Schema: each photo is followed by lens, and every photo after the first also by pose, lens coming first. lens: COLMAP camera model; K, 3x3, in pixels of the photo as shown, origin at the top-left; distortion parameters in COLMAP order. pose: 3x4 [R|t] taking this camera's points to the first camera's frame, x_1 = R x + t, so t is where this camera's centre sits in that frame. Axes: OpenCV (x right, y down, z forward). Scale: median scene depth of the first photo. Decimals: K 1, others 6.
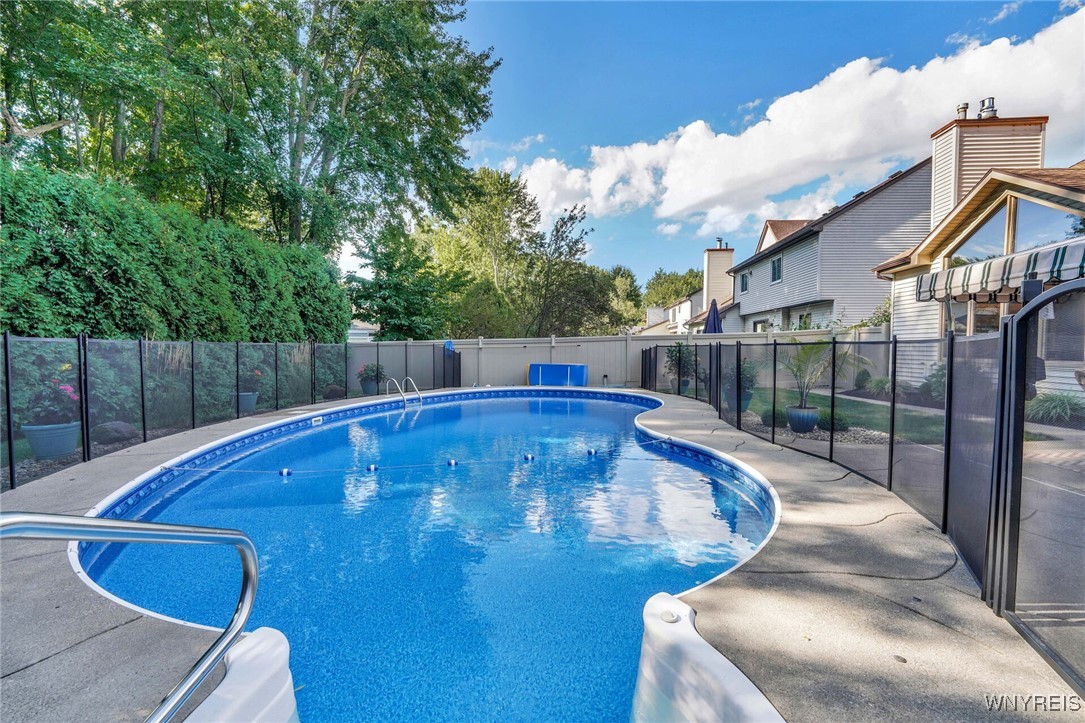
lens RADIAL K [[453.0, 0, 542.5], [0, 453.0, 361.5], [0, 0, 1]] dist [-0.002822, -0.000411]
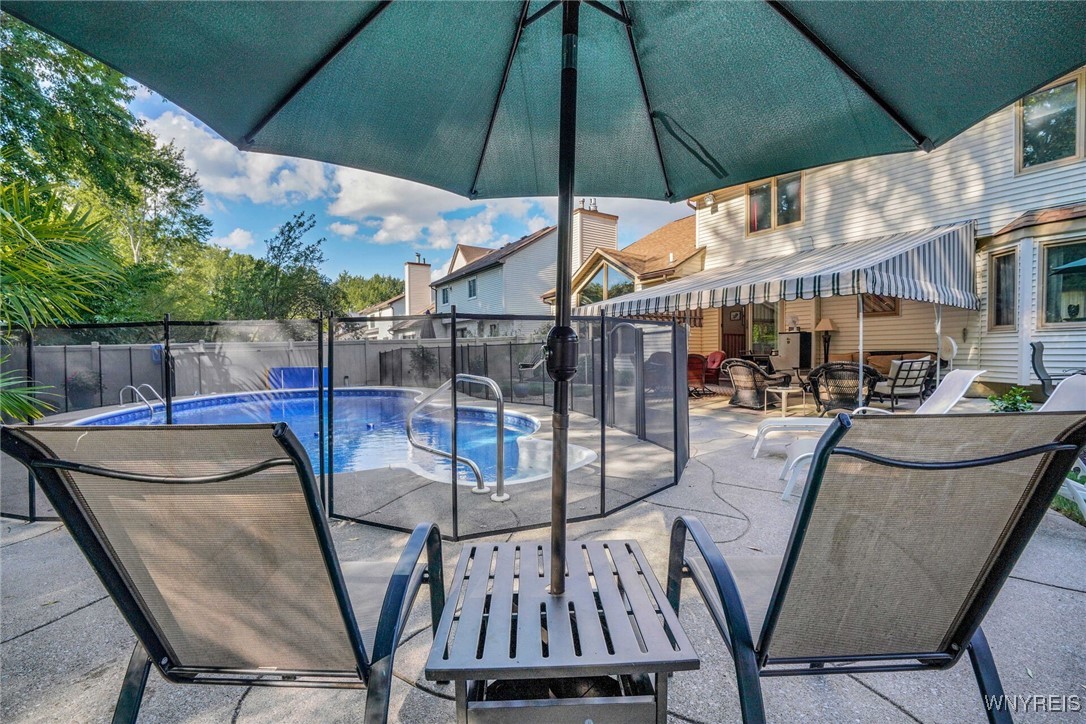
lens RADIAL K [[453.1, 0, 543.0], [0, 453.1, 362.0], [0, 0, 1]] dist [-0.016915, -0.000148]
pose [[0.785245, -0.021519, 0.618811, -0.107105], [0.028502, 0.999593, -0.001407, 0.007412], [-0.618529, 0.018743, 0.785538, -0.097198]]
